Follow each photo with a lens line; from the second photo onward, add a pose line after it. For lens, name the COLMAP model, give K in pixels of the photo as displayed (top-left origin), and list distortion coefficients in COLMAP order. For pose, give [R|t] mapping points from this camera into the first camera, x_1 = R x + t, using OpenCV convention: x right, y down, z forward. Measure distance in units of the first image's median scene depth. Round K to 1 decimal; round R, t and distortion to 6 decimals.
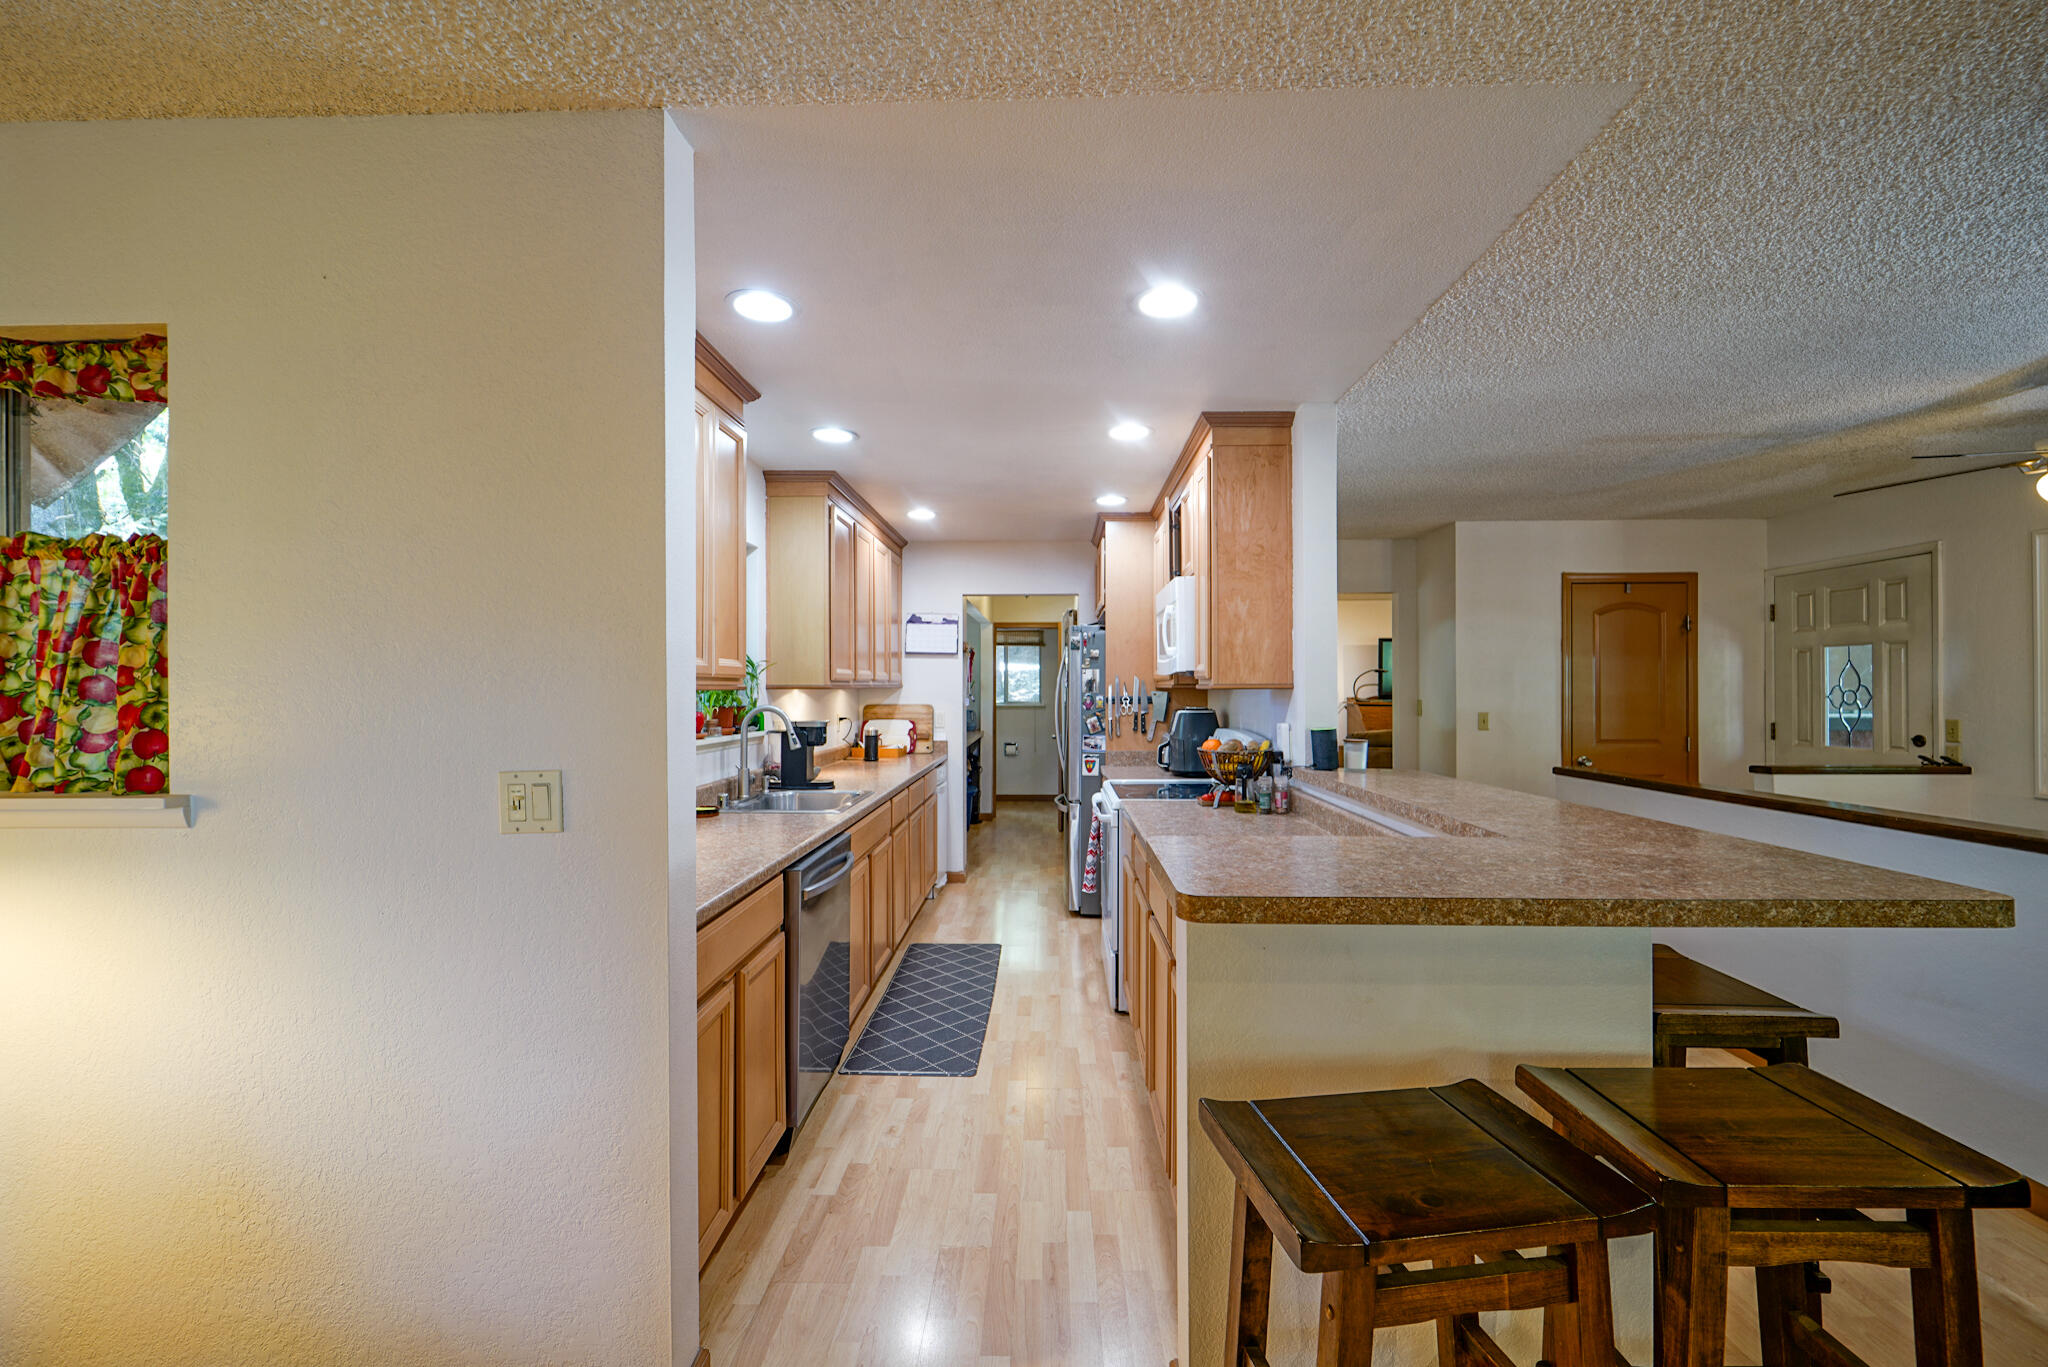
lens RADIAL K [[815.1, 0, 1030.7], [0, 815.1, 686.9], [0, 0, 1]] dist [0.001624, -0.001440]
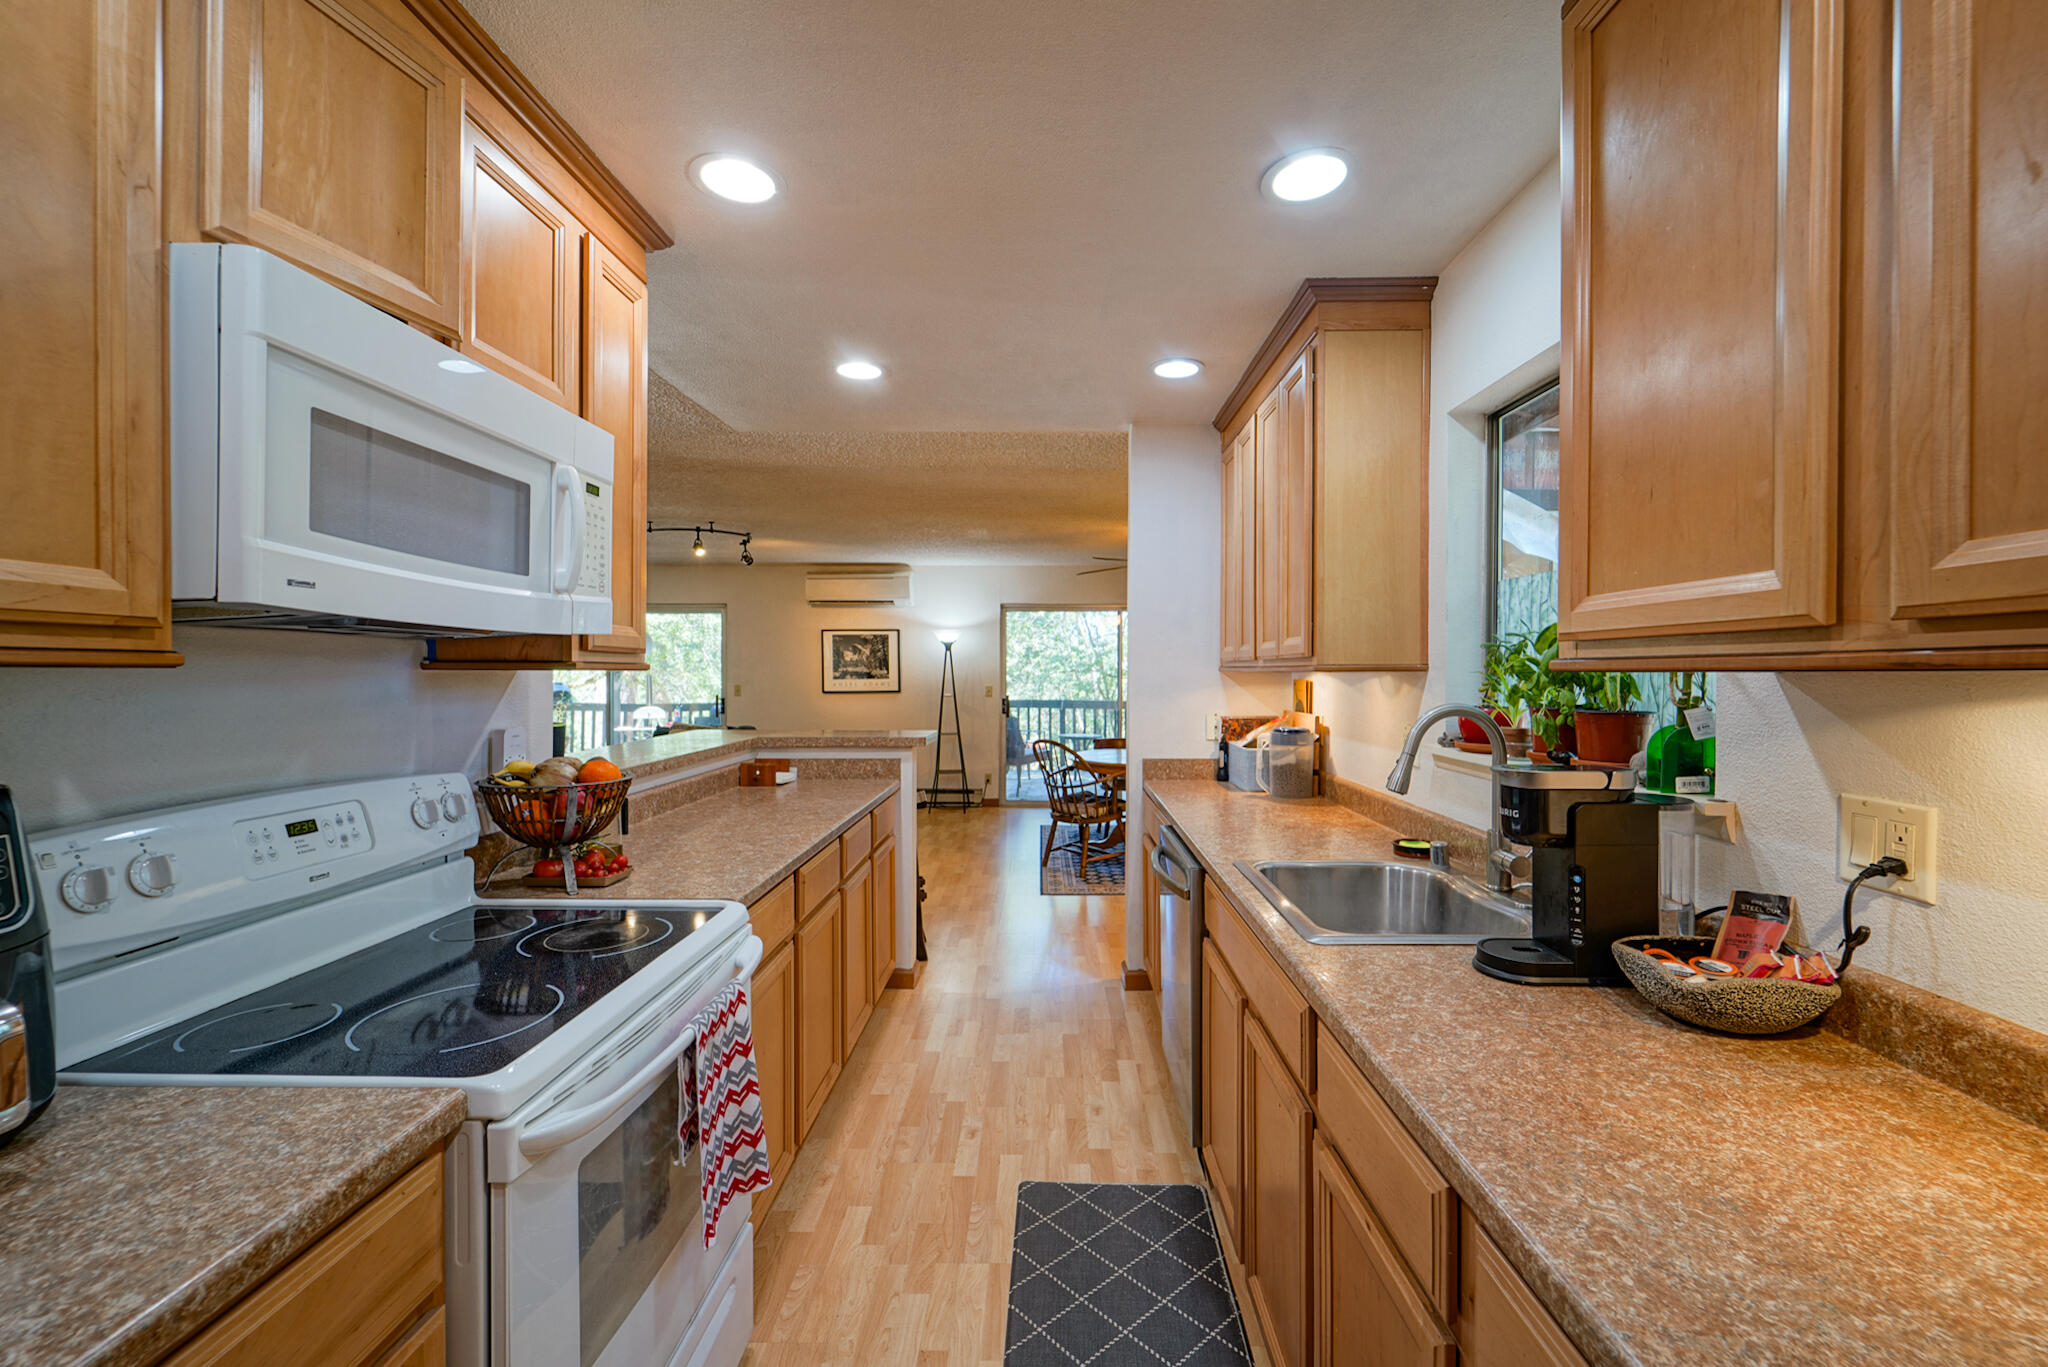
lens RADIAL K [[815.1, 0, 1030.7], [0, 815.1, 686.9], [0, 0, 1]] dist [0.001624, -0.001440]
pose [[-0.999972, -0.006809, -0.003150, -0.071129], [-0.006870, 0.999782, 0.019703, 0.002910], [0.003015, 0.019724, -0.999801, 1.710762]]
